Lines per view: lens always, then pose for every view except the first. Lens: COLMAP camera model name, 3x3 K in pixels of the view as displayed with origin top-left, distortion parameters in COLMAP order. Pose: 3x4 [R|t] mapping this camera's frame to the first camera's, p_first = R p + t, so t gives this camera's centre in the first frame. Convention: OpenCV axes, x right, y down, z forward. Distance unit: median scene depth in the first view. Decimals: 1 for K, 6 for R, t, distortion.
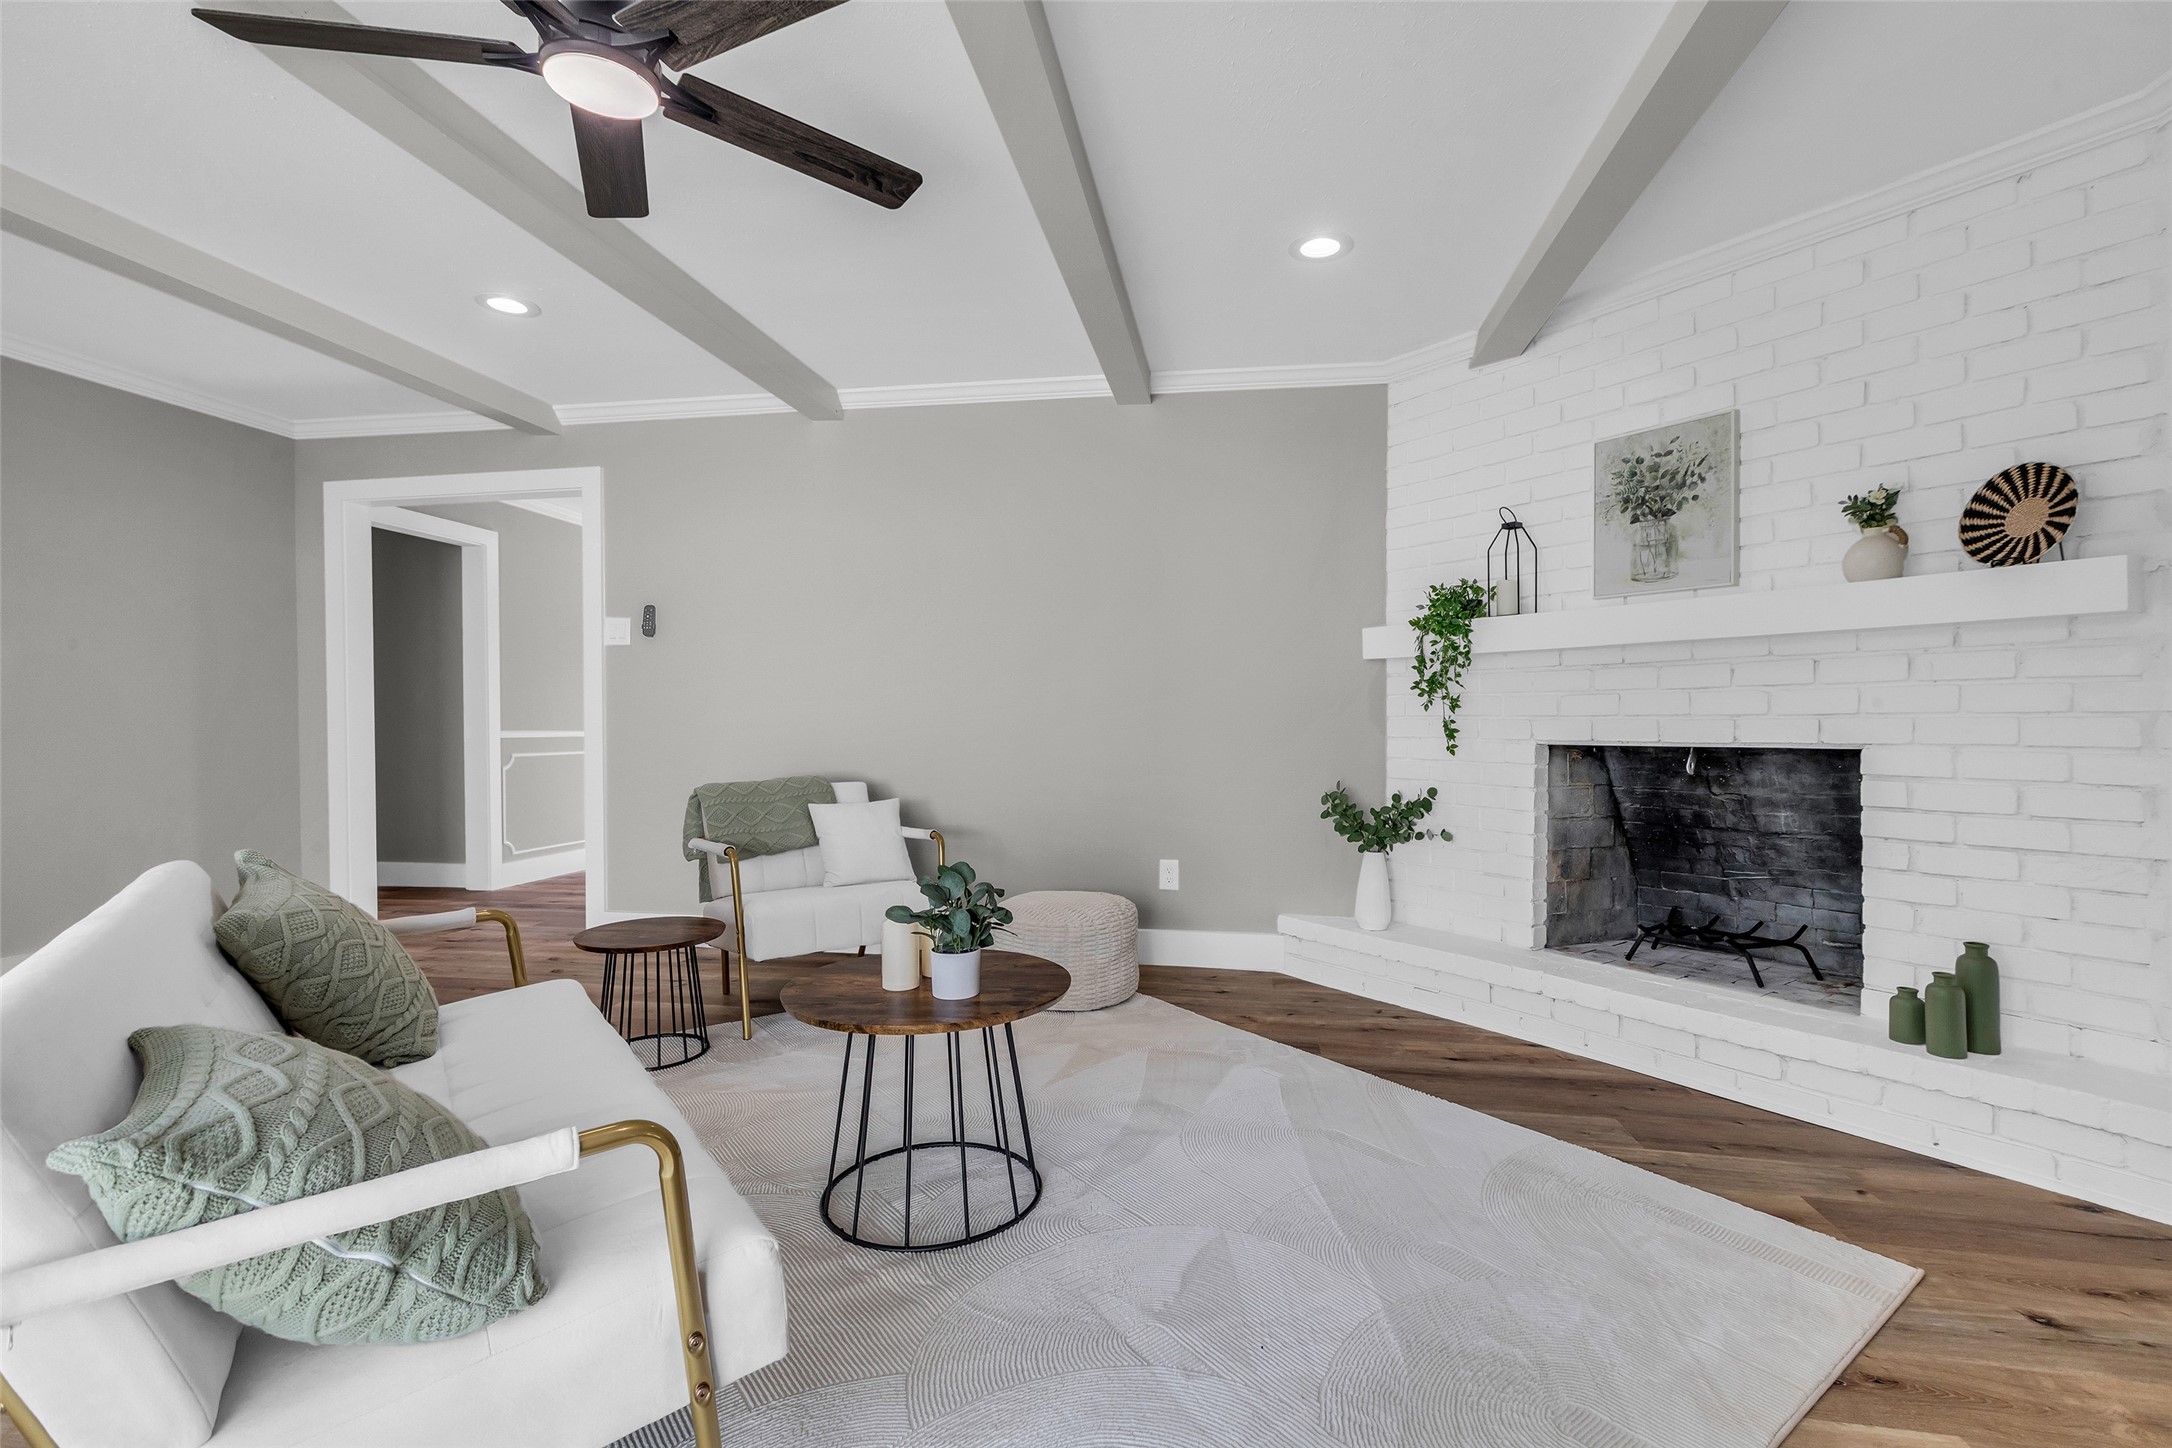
lens RADIAL K [[979.6, 0, 1088.9], [0, 979.6, 715.8], [0, 0, 1]] dist [0.002218, 0.000520]
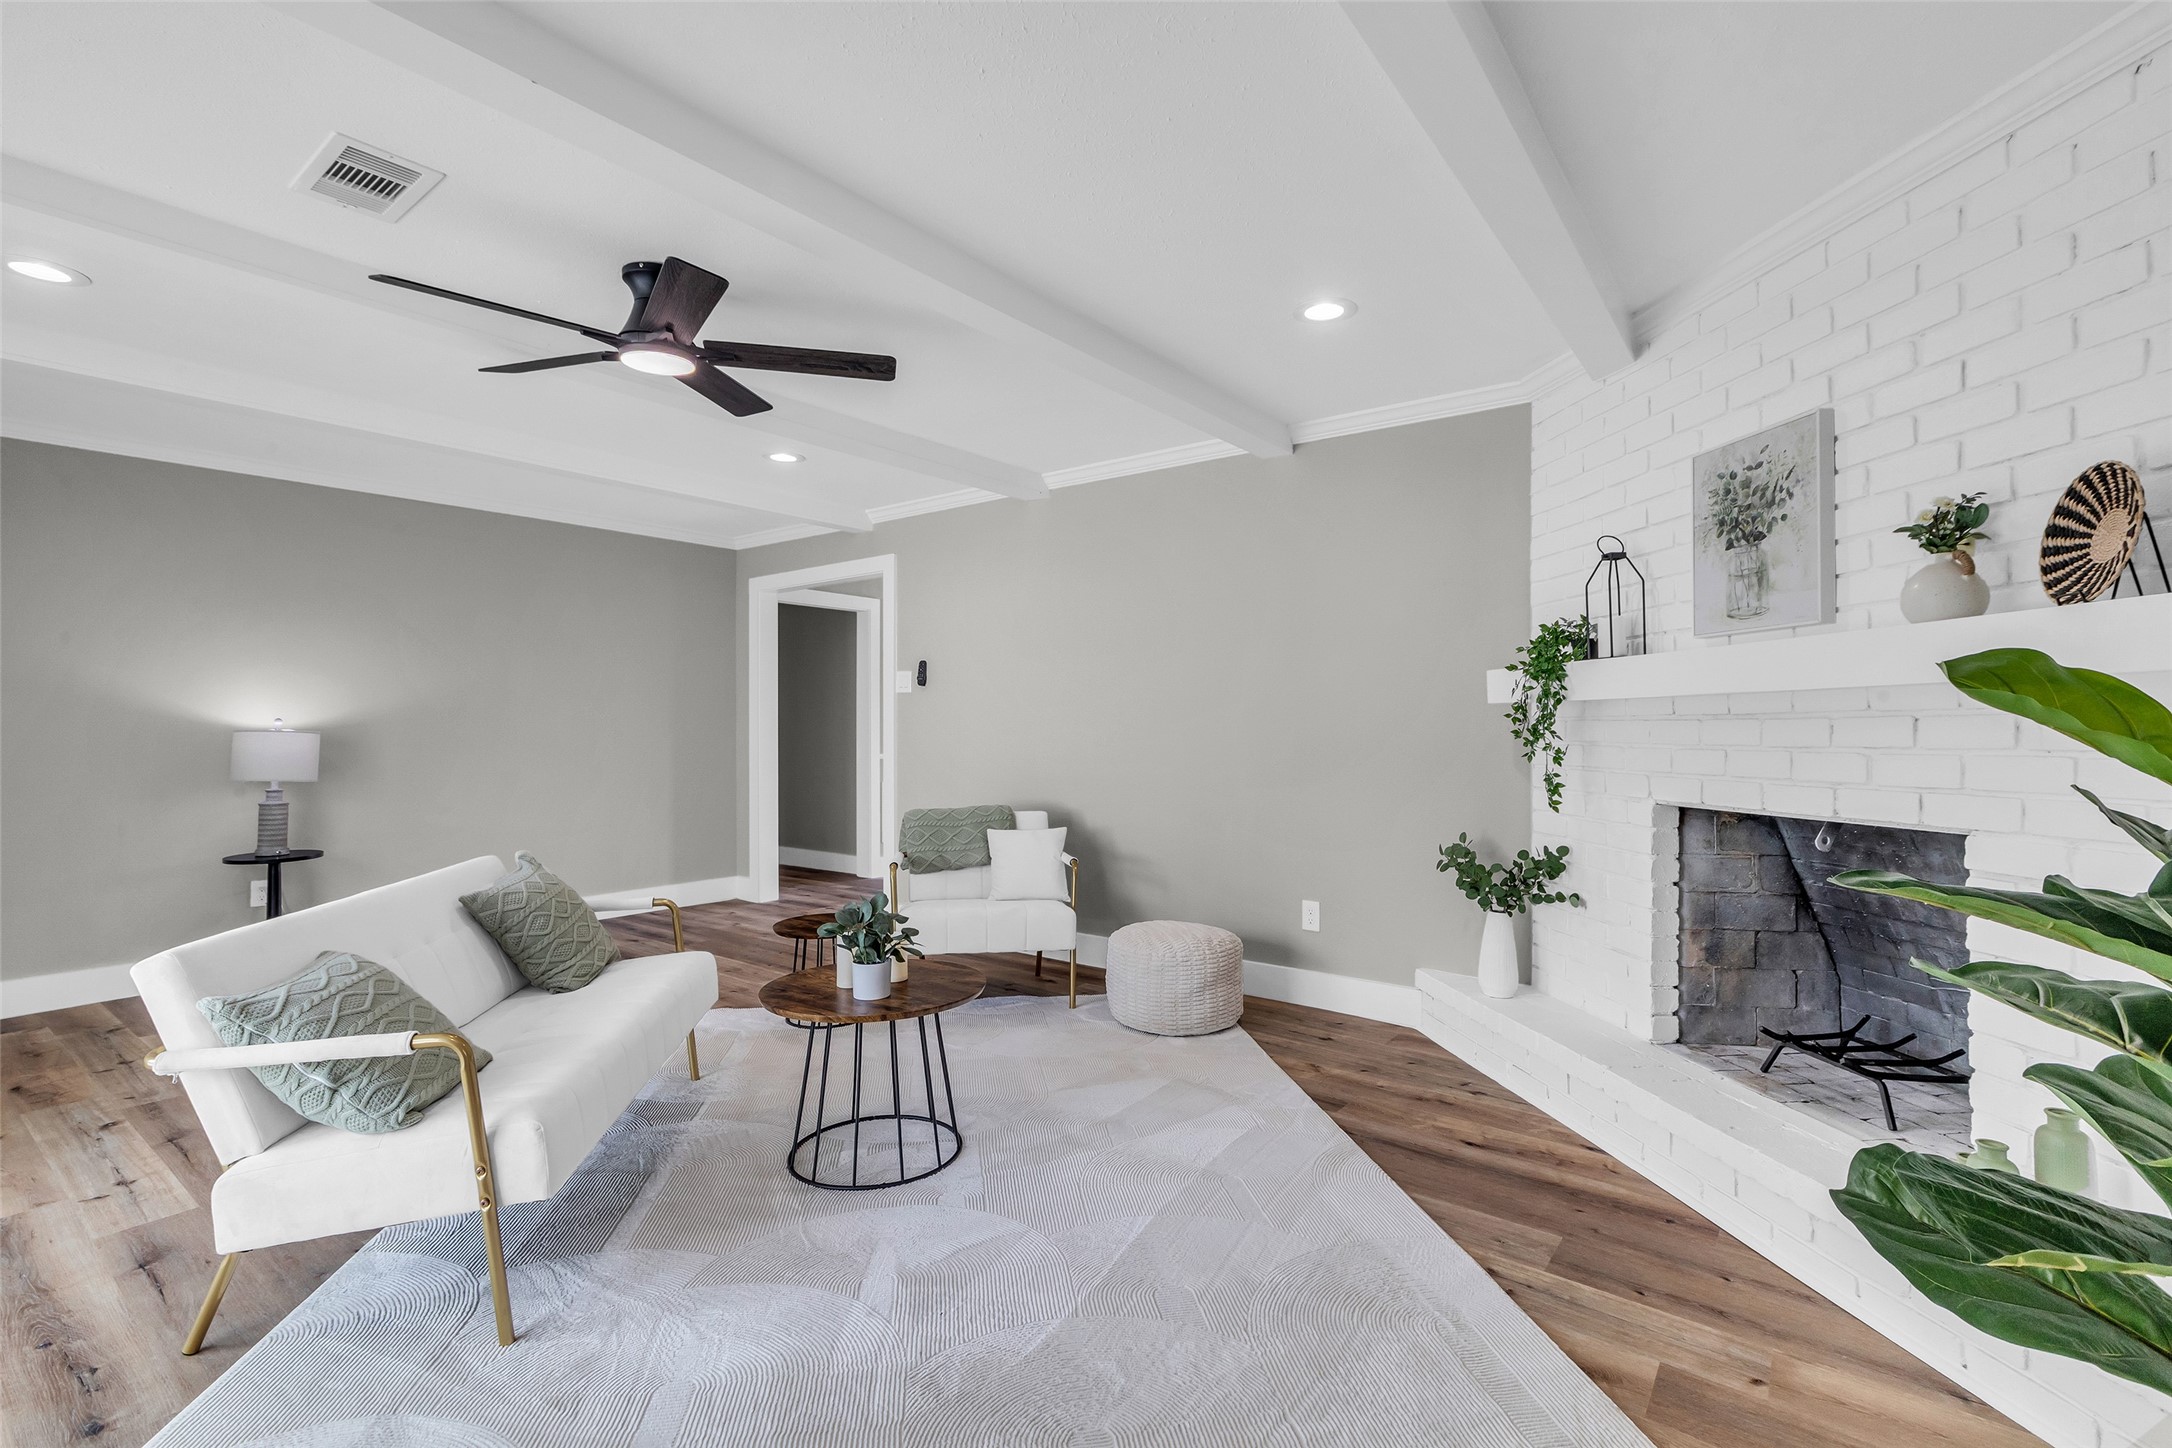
lens RADIAL K [[979.6, 0, 1088.1], [0, 979.6, 701.4], [0, 0, 1]] dist [0.002218, 0.000520]
pose [[0.881472, -0.011348, -0.472099, 0.470122], [0.000431, 0.999730, -0.023227, -0.046438], [0.472235, 0.020270, 0.881239, -0.003239]]
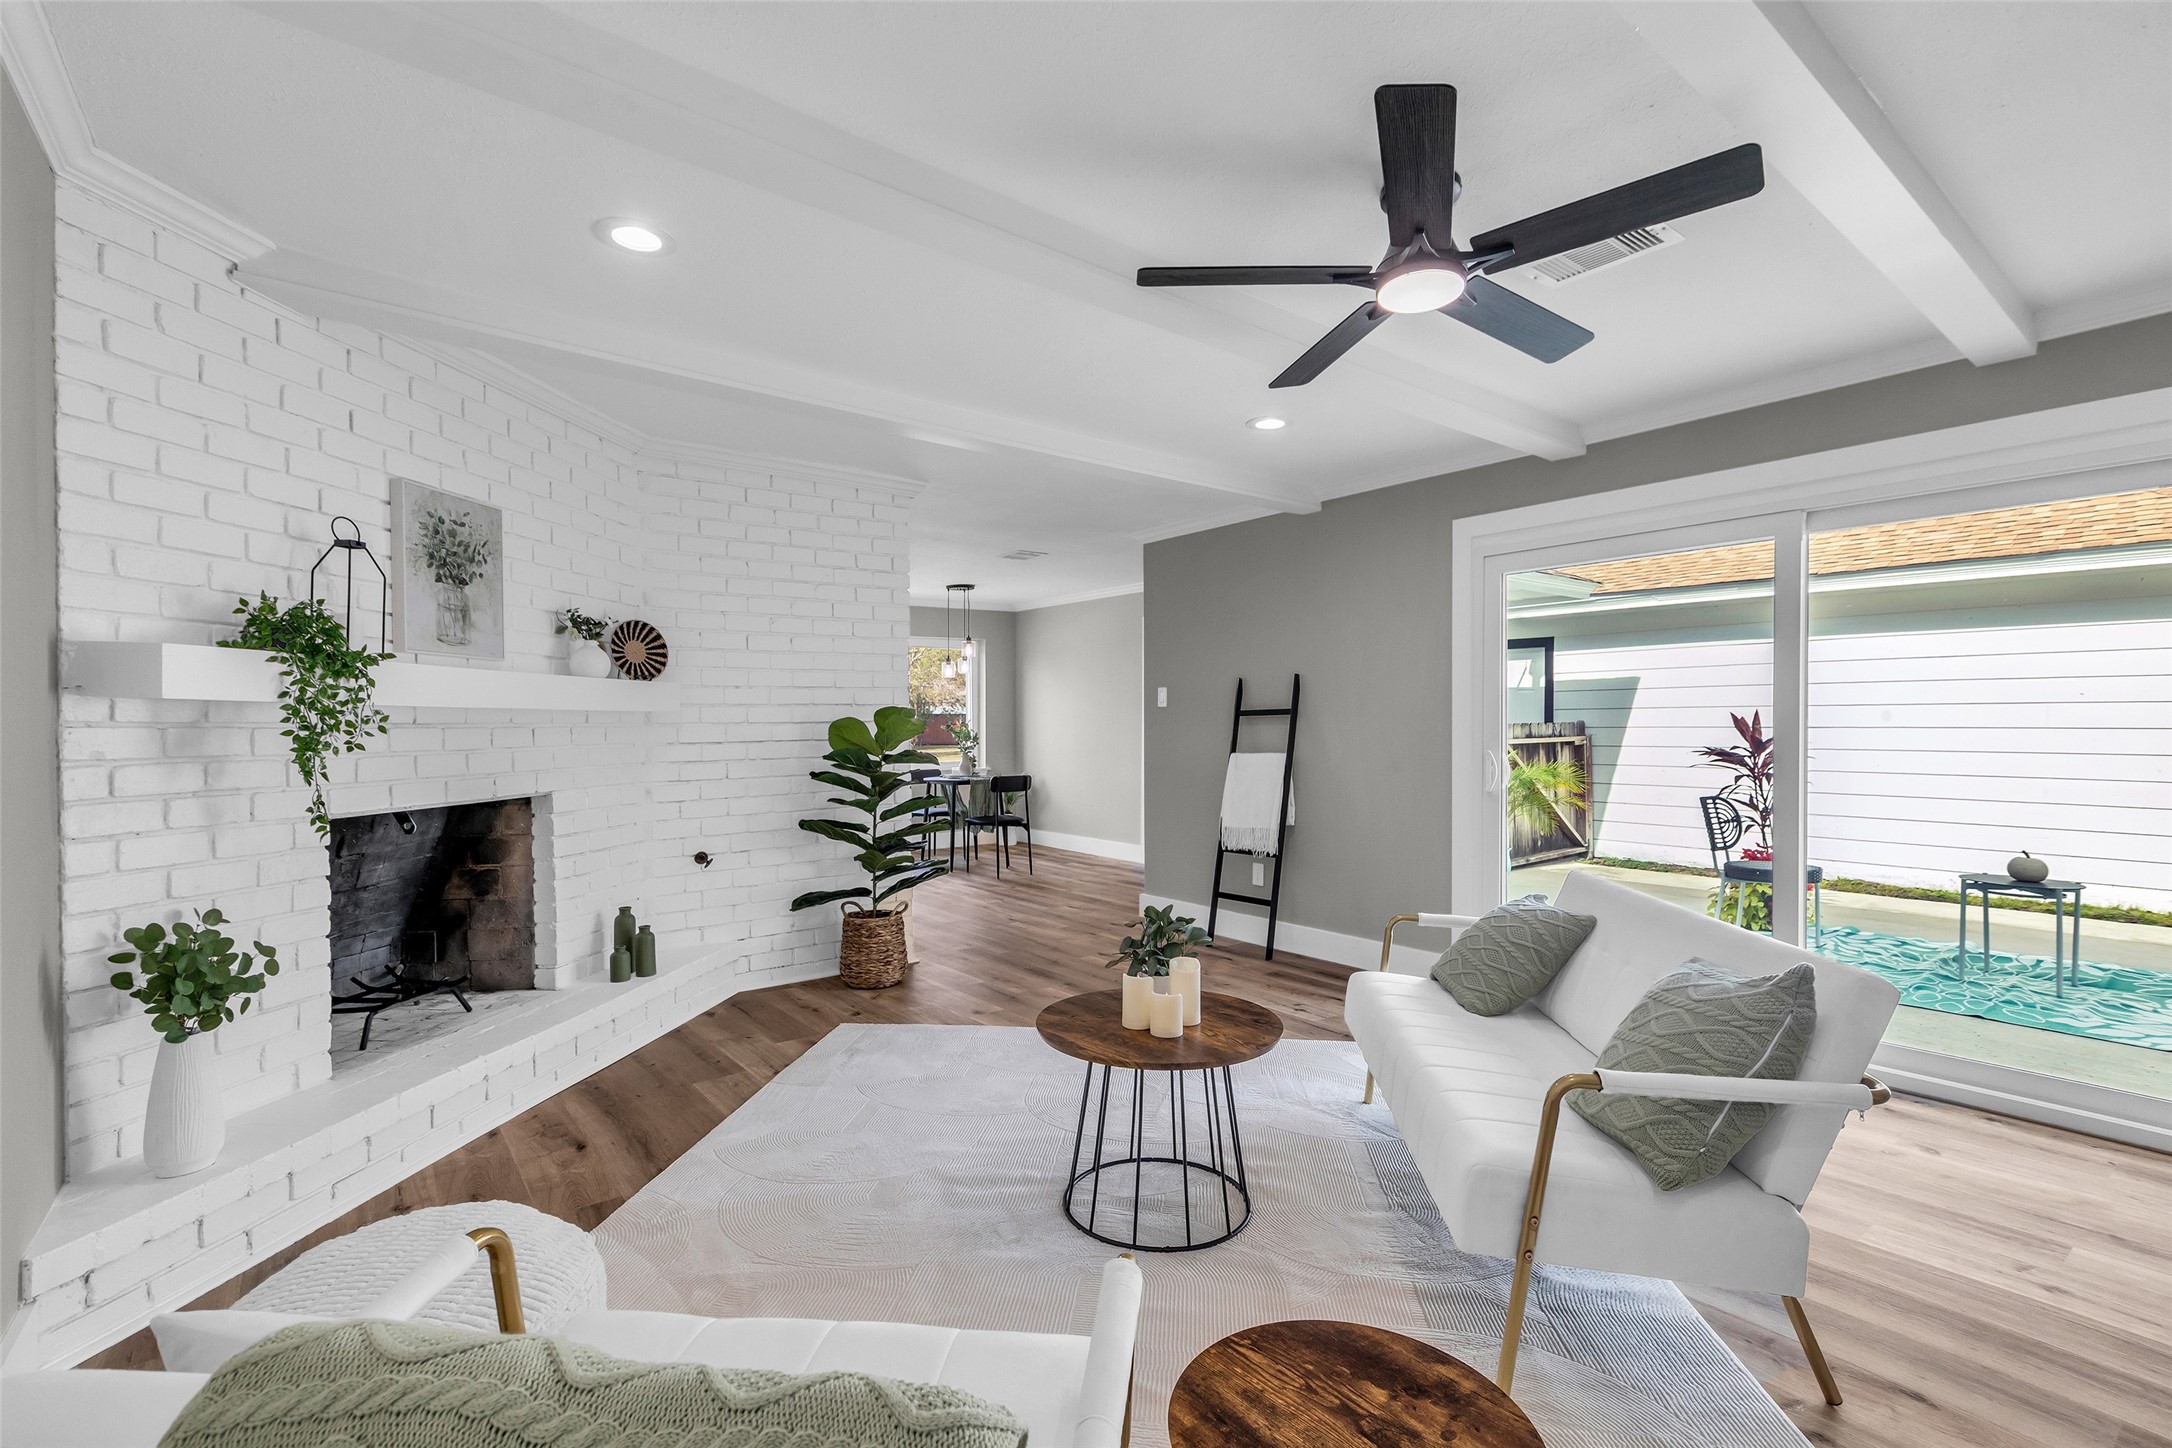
lens RADIAL K [[979.6, 0, 1100.7], [0, 979.6, 729.5], [0, 0, 1]] dist [0.002218, 0.000520]
pose [[-0.738935, -0.000952, 0.673776, -0.599906], [-0.000774, 1.000000, 0.000564, -0.050247], [-0.673777, -0.000105, -0.738935, 1.287438]]
